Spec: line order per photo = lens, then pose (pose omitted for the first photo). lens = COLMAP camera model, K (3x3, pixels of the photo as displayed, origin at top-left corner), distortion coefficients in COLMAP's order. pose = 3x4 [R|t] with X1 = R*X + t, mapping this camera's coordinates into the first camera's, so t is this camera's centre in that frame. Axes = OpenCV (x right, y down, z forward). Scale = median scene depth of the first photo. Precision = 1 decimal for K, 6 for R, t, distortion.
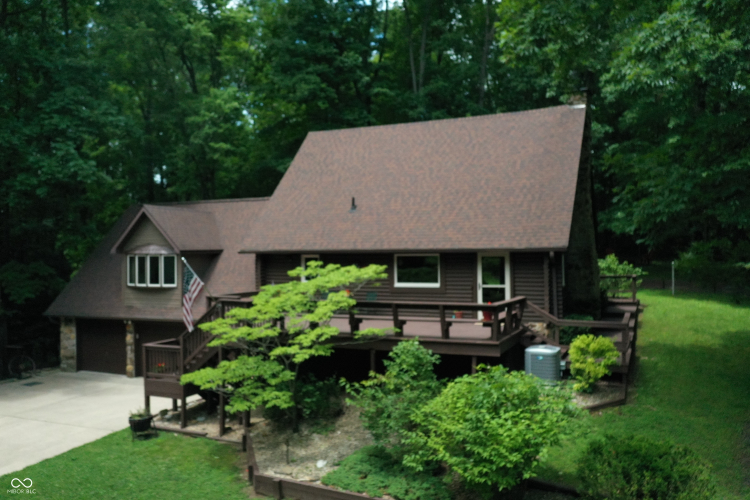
lens RADIAL K [[618.1, 0, 375.0], [0, 618.1, 250.0], [0, 0, 1]] dist [0.005124, -0.004019]
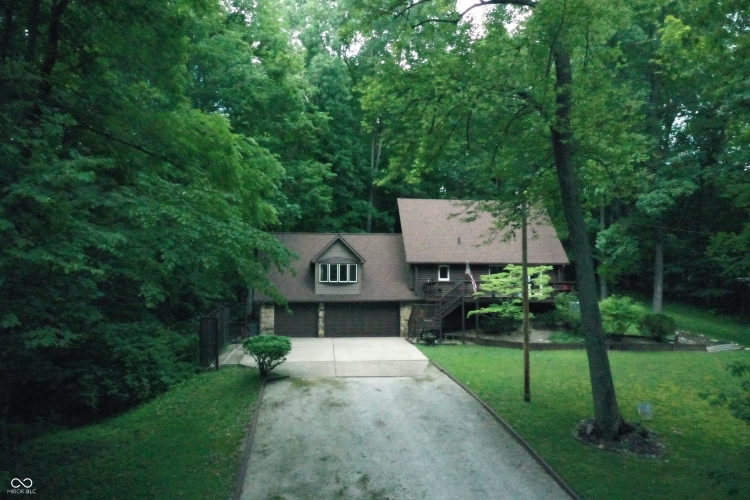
lens RADIAL K [[598.3, 0, 375.0], [0, 598.3, 250.0], [0, 0, 1]] dist [0.002793, 0.007390]
pose [[0.864187, 0.045747, 0.501087, -1.134485], [-0.011403, 0.997383, -0.071391, 0.089025], [-0.503041, 0.055982, 0.862447, -0.486481]]
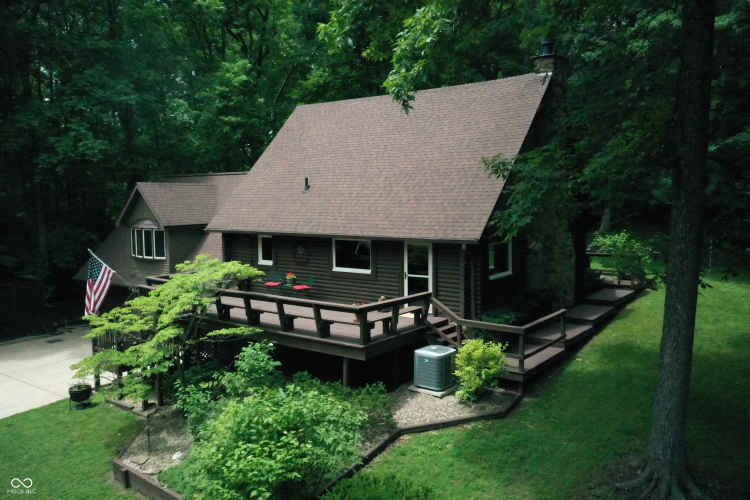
lens RADIAL K [[598.3, 0, 375.0], [0, 598.3, 250.0], [0, 0, 1]] dist [0.002793, 0.007390]
pose [[0.976635, 0.021071, -0.213871, 0.256275], [-0.001504, 0.995828, 0.091243, -0.052143], [0.214901, -0.088790, 0.972591, 0.071821]]
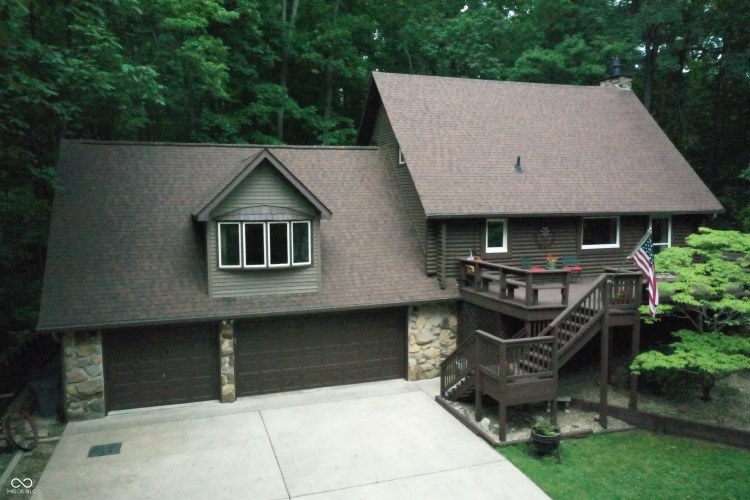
lens RADIAL K [[593.7, 0, 375.0], [0, 593.7, 250.0], [0, 0, 1]] dist [-0.000104, 0.004145]
pose [[0.728957, -0.053706, 0.682450, -0.750384], [-0.001017, 0.996832, 0.079533, -0.014068], [-0.684559, -0.058670, 0.726592, 0.442876]]
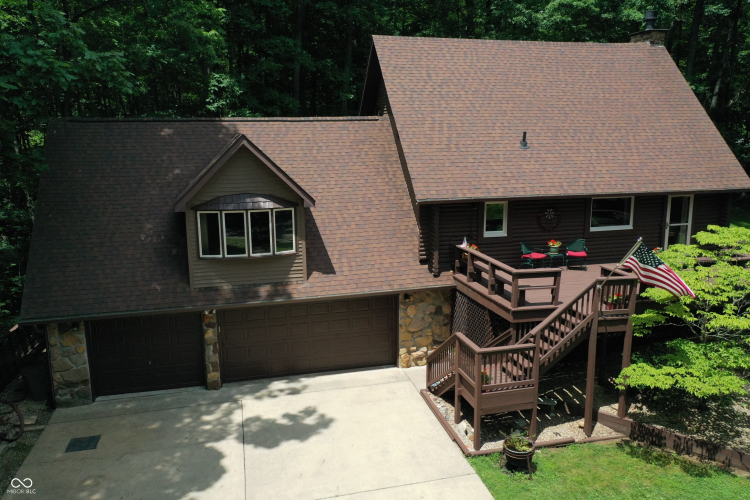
lens RADIAL K [[593.7, 0, 375.0], [0, 593.7, 250.0], [0, 0, 1]] dist [-0.000104, 0.004145]
pose [[0.779561, -0.119493, 0.614823, -0.674082], [0.000696, 0.981797, 0.189932, -0.073733], [-0.626327, -0.147636, 0.765453, 0.425553]]
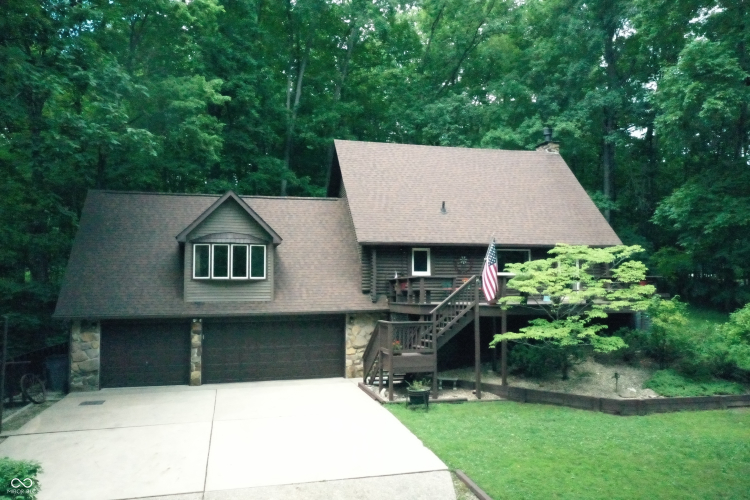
lens RADIAL K [[598.3, 0, 375.0], [0, 598.3, 250.0], [0, 0, 1]] dist [0.002793, 0.007390]
pose [[0.776394, 0.047013, 0.628492, -0.770961], [-0.002612, 0.997445, -0.071386, 0.079996], [-0.630242, 0.053782, 0.774534, 0.192458]]
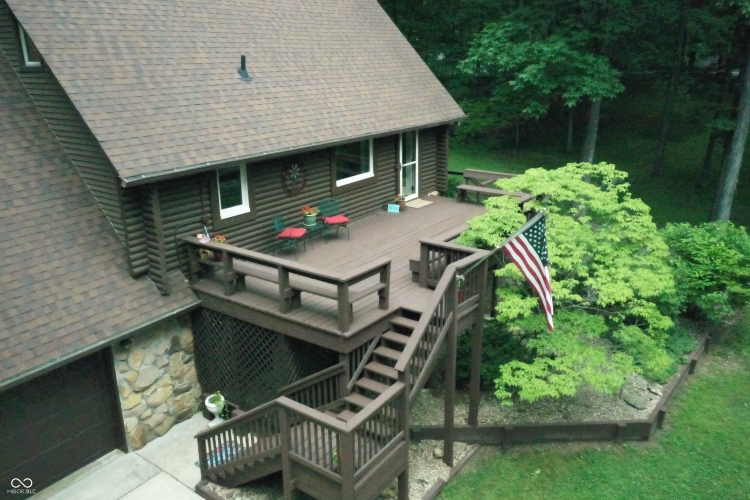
lens RADIAL K [[593.7, 0, 375.0], [0, 593.7, 250.0], [0, 0, 1]] dist [-0.000104, 0.004145]
pose [[0.197535, -0.302824, 0.932351, -0.552378], [0.007831, 0.951548, 0.307400, -0.074665], [-0.980265, -0.053421, 0.190335, 0.690471]]
